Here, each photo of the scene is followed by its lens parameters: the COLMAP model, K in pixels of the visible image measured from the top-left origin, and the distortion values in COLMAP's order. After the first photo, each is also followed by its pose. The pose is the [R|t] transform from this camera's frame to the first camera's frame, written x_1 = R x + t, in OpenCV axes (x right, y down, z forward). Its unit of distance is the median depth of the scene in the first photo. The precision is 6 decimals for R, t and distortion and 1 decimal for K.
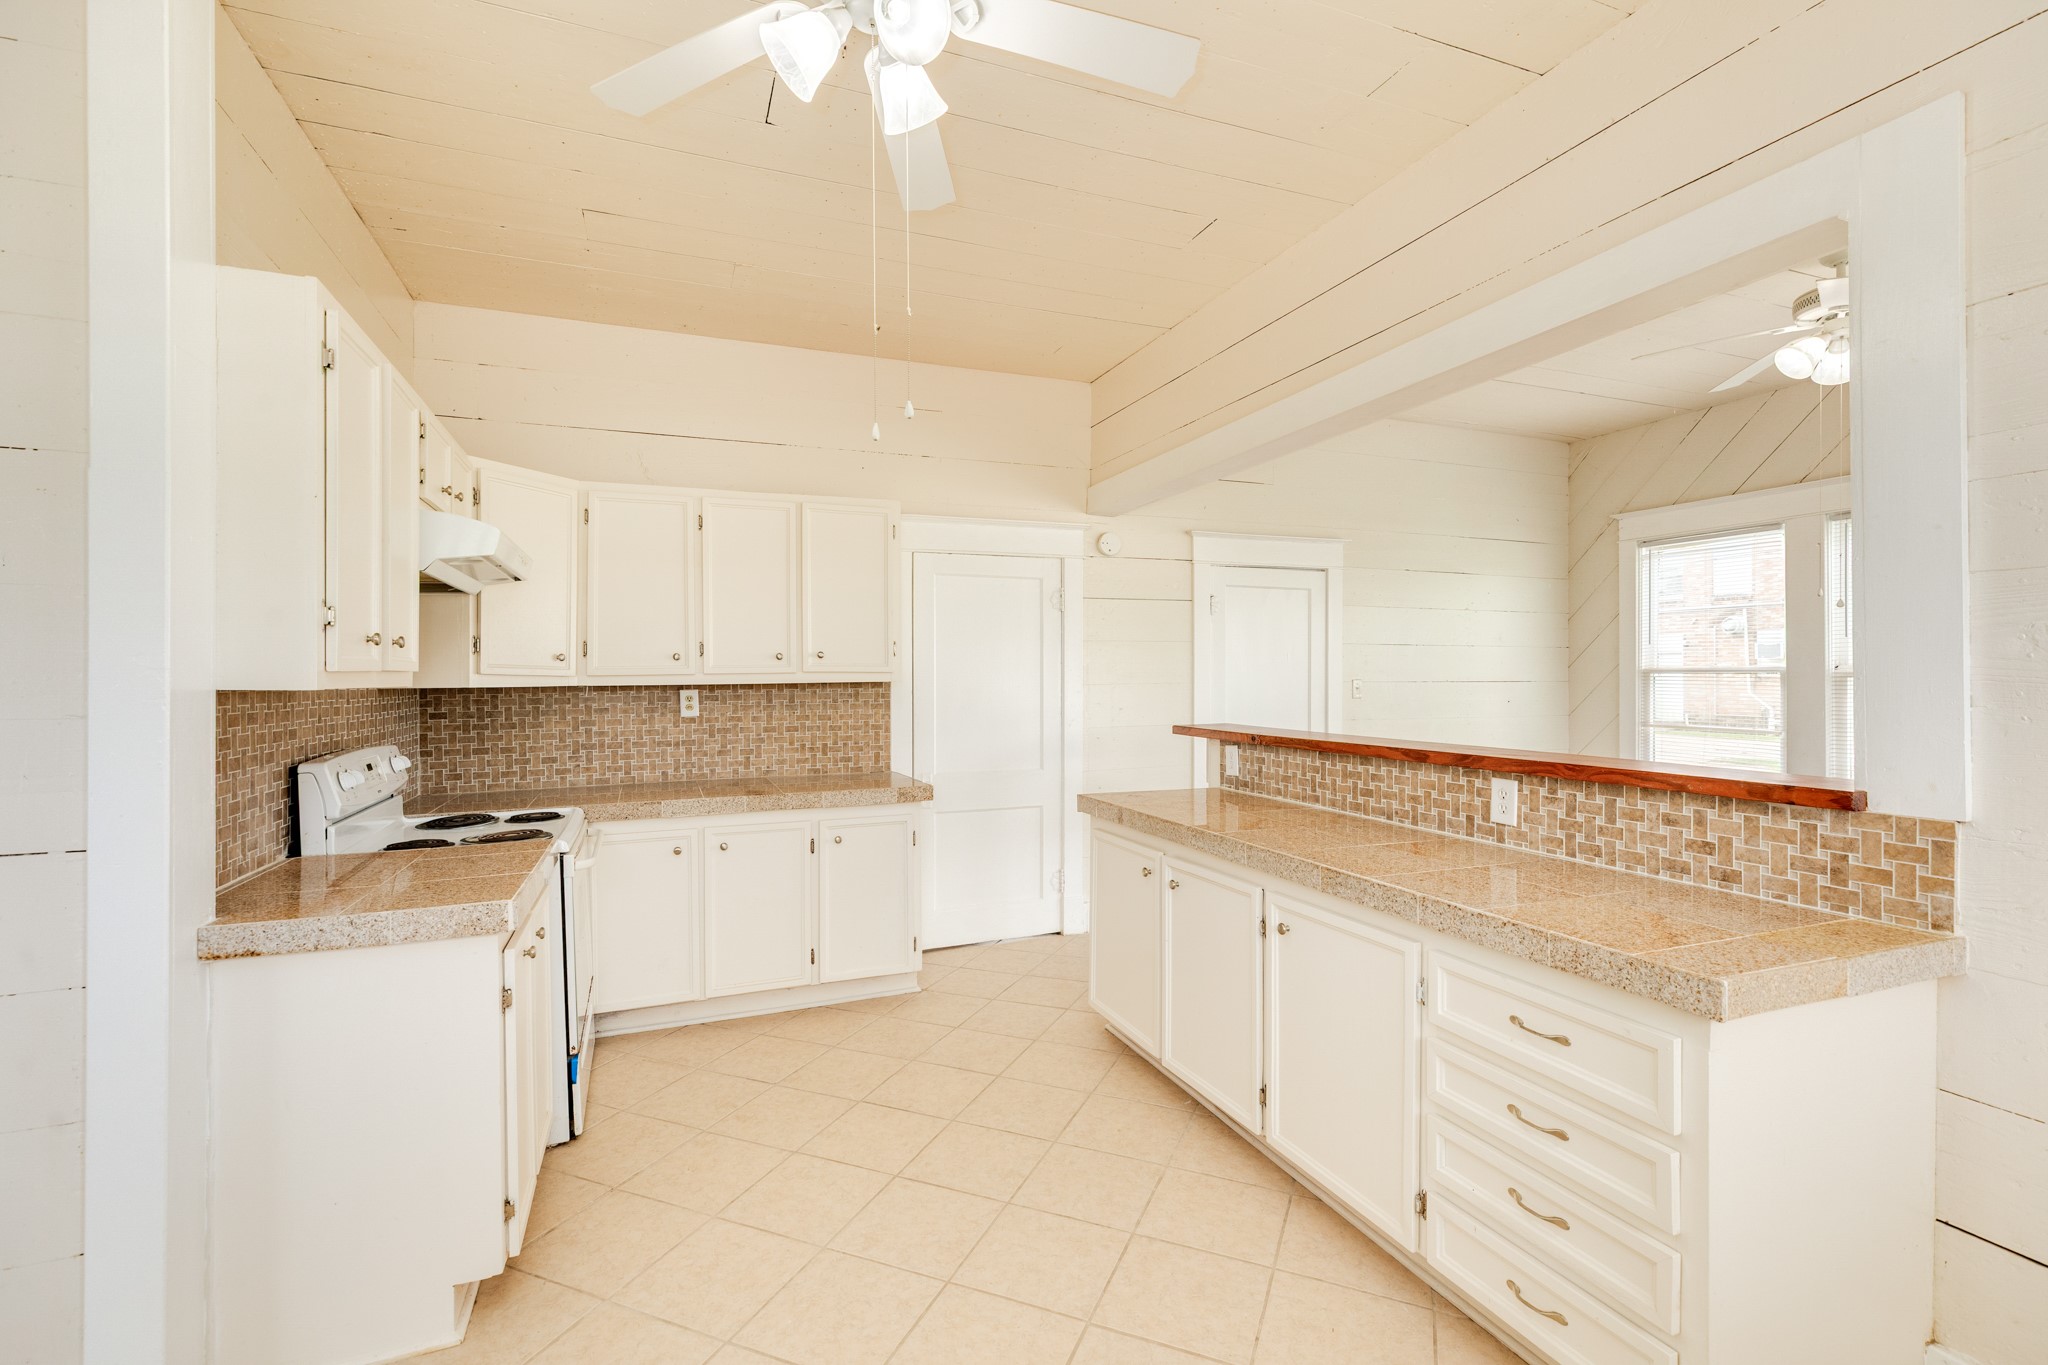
lens RADIAL K [[912.2, 0, 1024.0], [0, 912.2, 682.5], [0, 0, 1]] dist [0.000782, -0.000004]
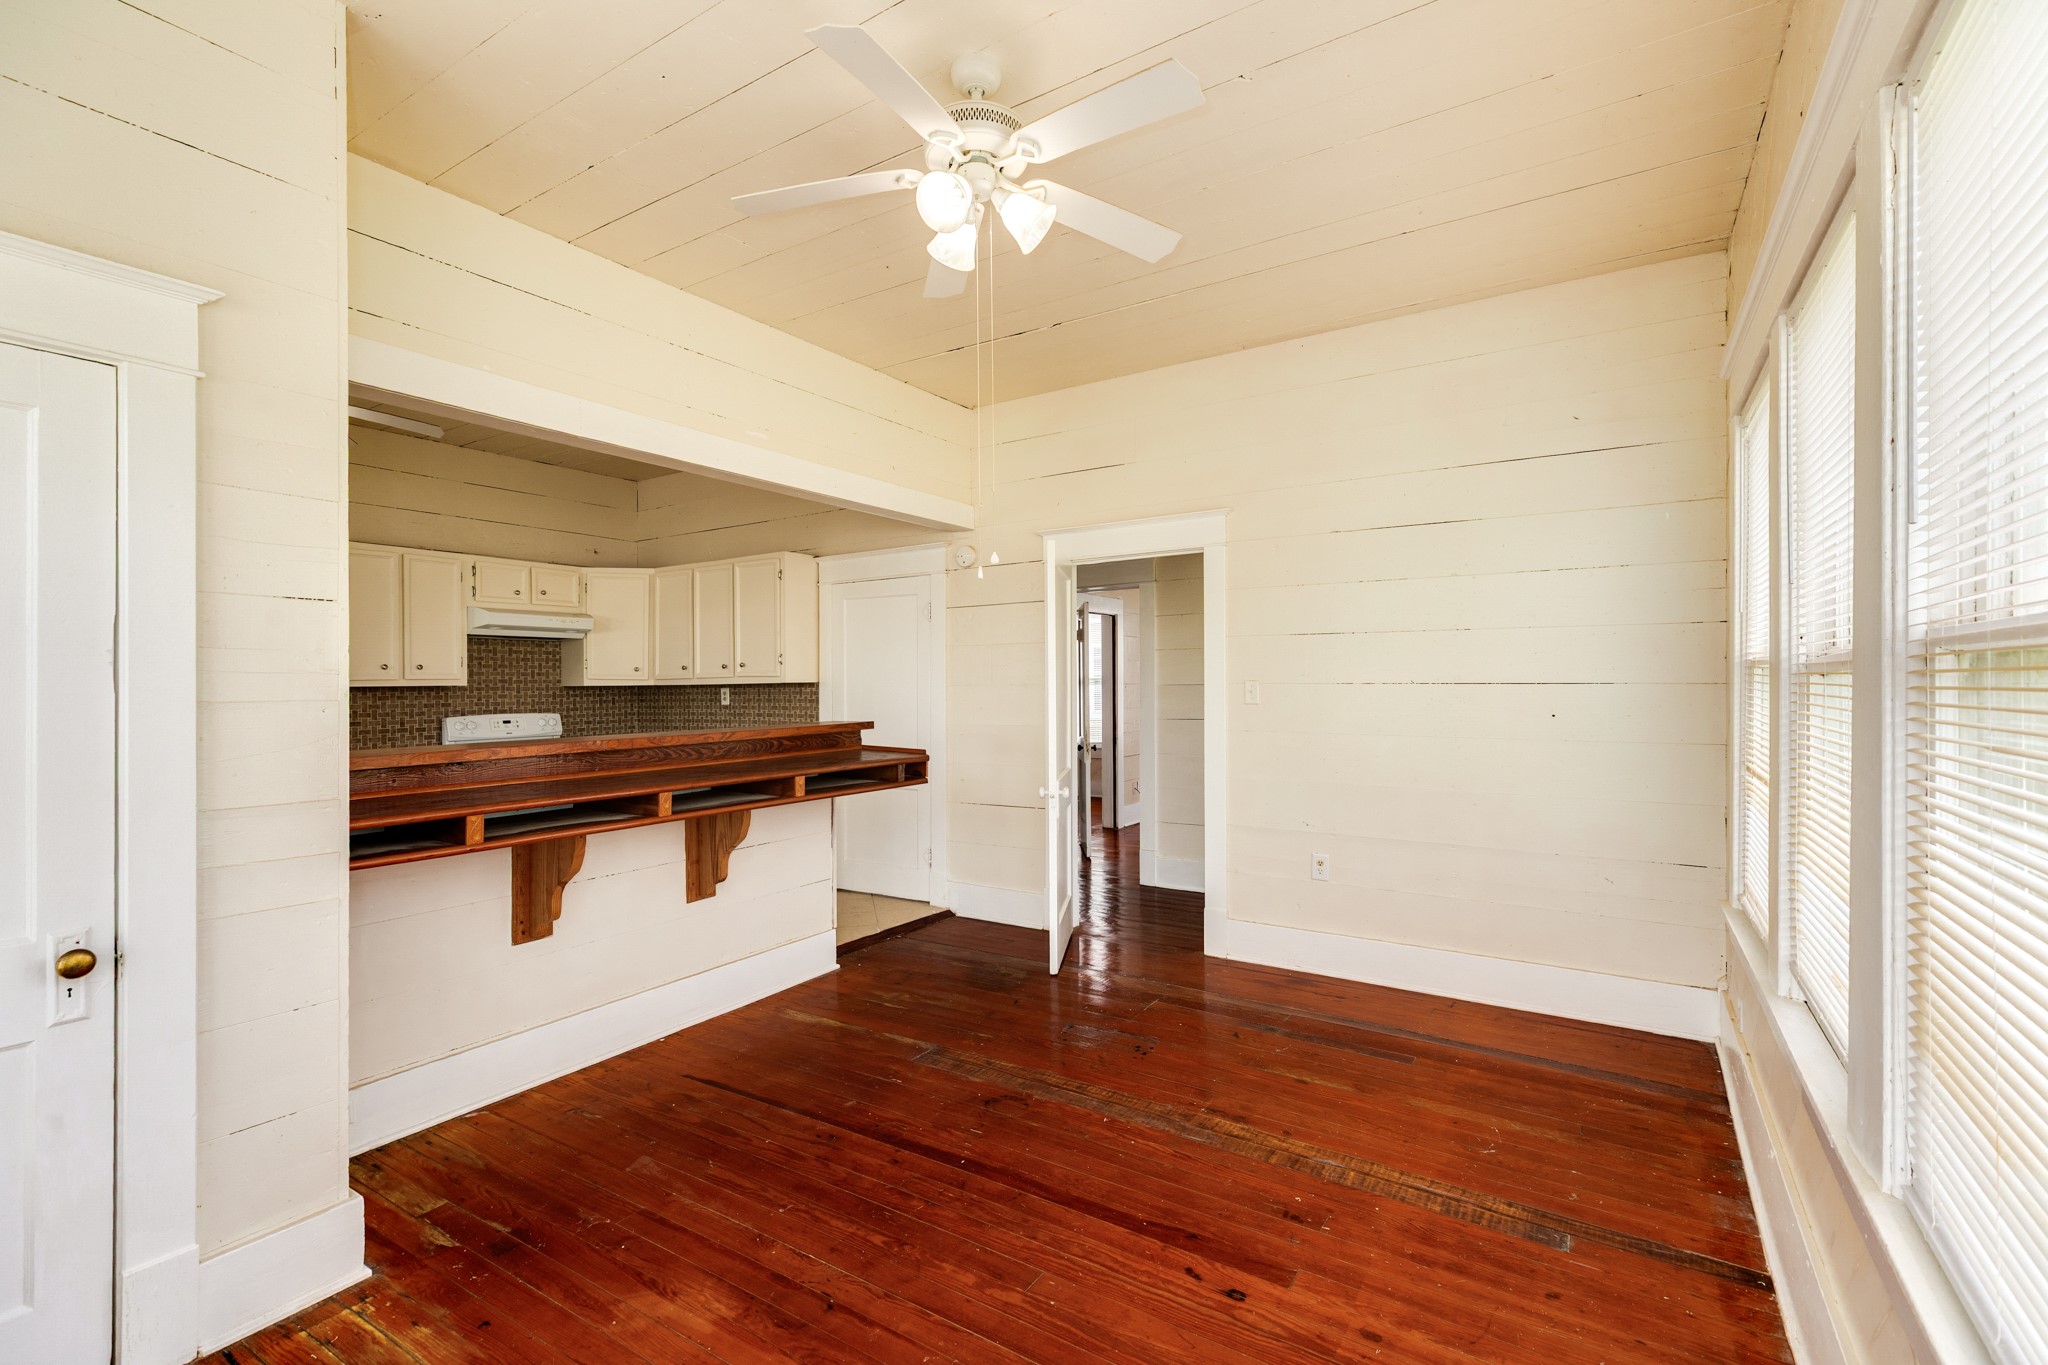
lens RADIAL K [[912.2, 0, 1024.0], [0, 912.2, 682.5], [0, 0, 1]] dist [0.000782, -0.000004]
pose [[0.582248, 0.003666, -0.813003, 1.218991], [0.002632, 0.999976, 0.006395, -0.009889], [0.813007, -0.005863, 0.582224, 0.496273]]
